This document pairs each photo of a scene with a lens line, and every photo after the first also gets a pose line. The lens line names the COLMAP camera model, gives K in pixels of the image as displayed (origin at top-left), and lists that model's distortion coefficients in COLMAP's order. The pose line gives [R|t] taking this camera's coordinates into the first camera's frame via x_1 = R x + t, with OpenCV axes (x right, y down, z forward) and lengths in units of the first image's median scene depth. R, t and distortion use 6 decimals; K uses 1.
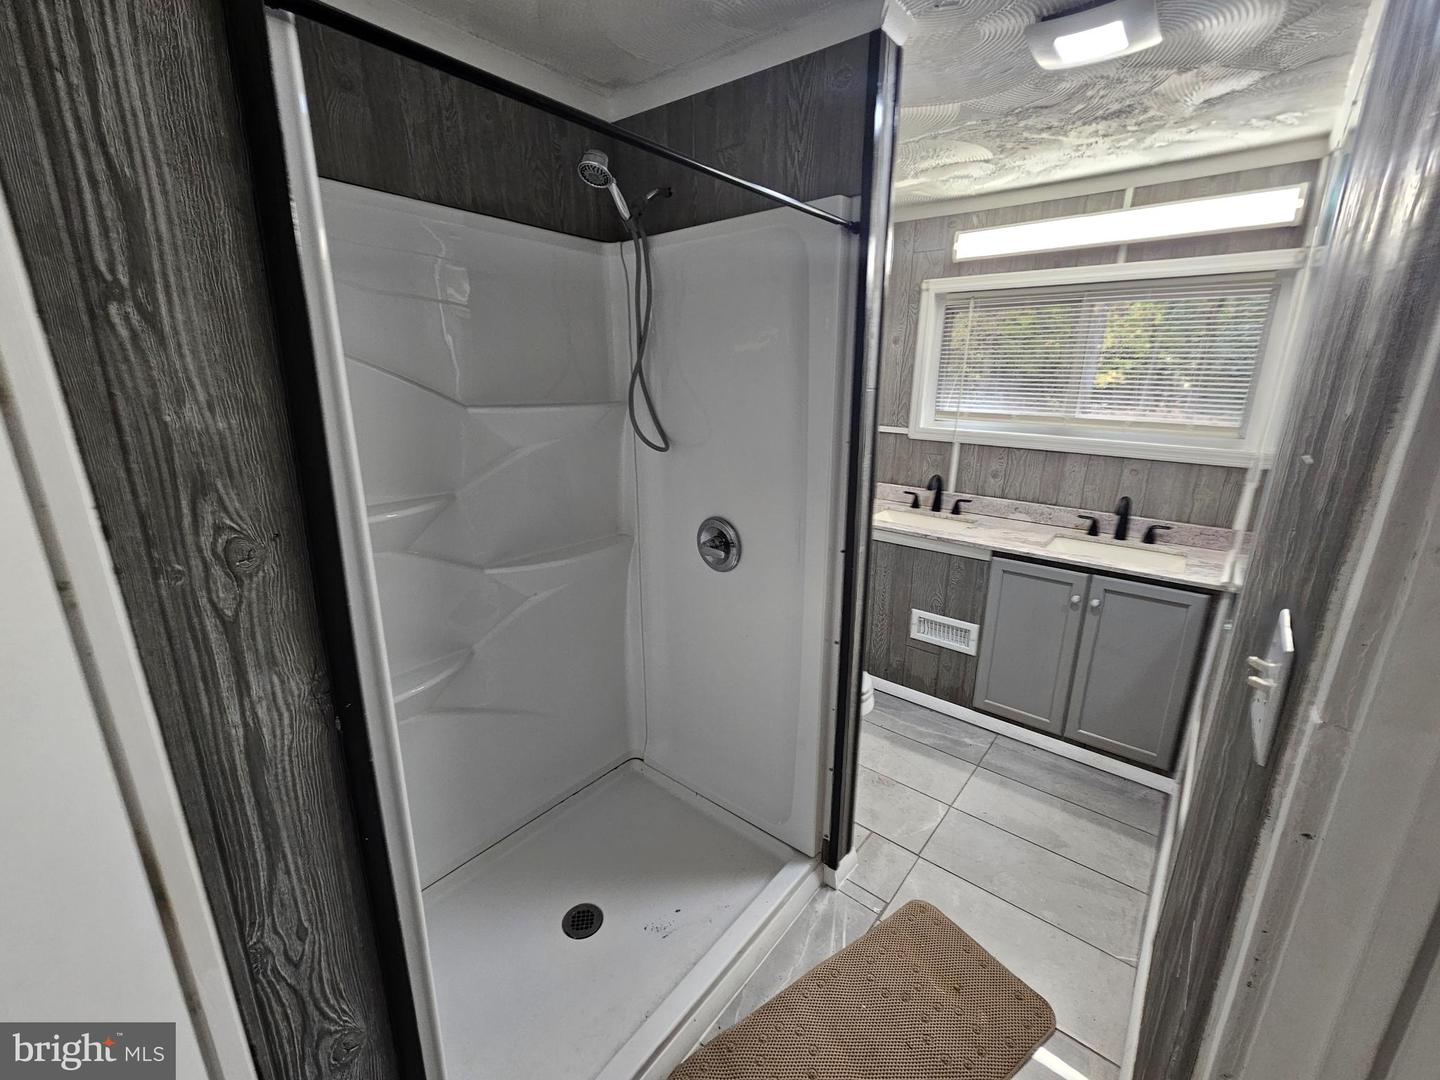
lens RADIAL K [[591.6, 0, 726.7], [0, 591.6, 538.8], [0, 0, 1]] dist [0.012490, -0.000098]
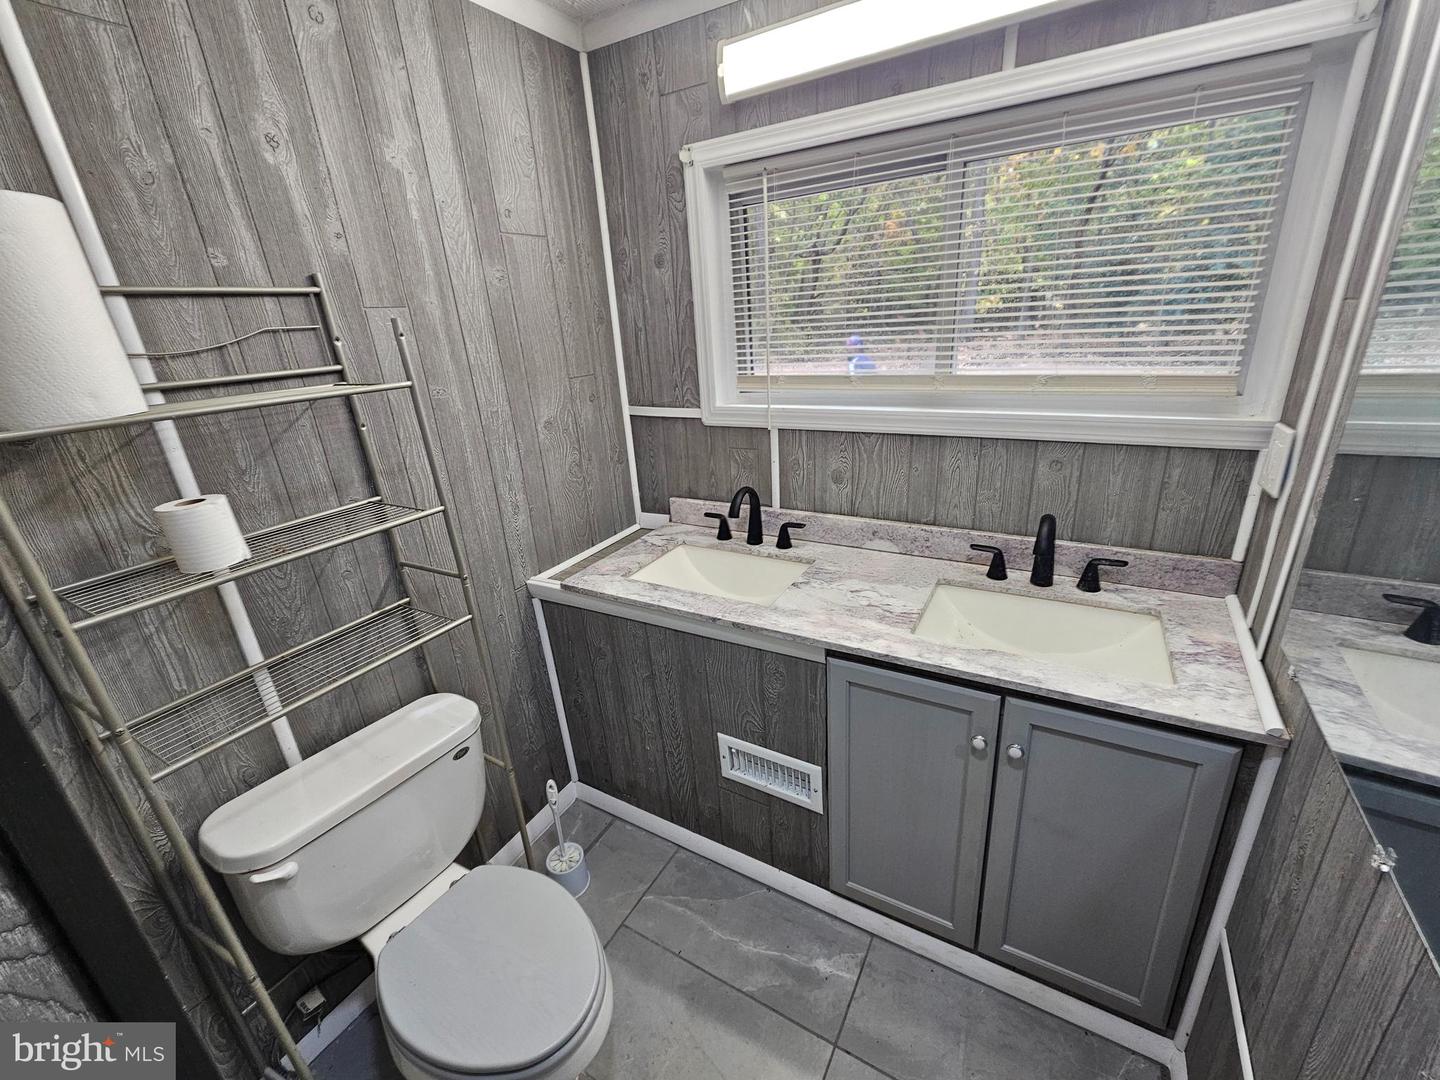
lens RADIAL K [[591.6, 0, 718.1], [0, 591.6, 535.0], [0, 0, 1]] dist [0.012490, -0.000098]
pose [[0.985477, -0.123640, 0.116397, 0.275832], [0.114351, 0.989935, 0.083381, -0.123742], [-0.125534, -0.068860, 0.989697, 0.448385]]
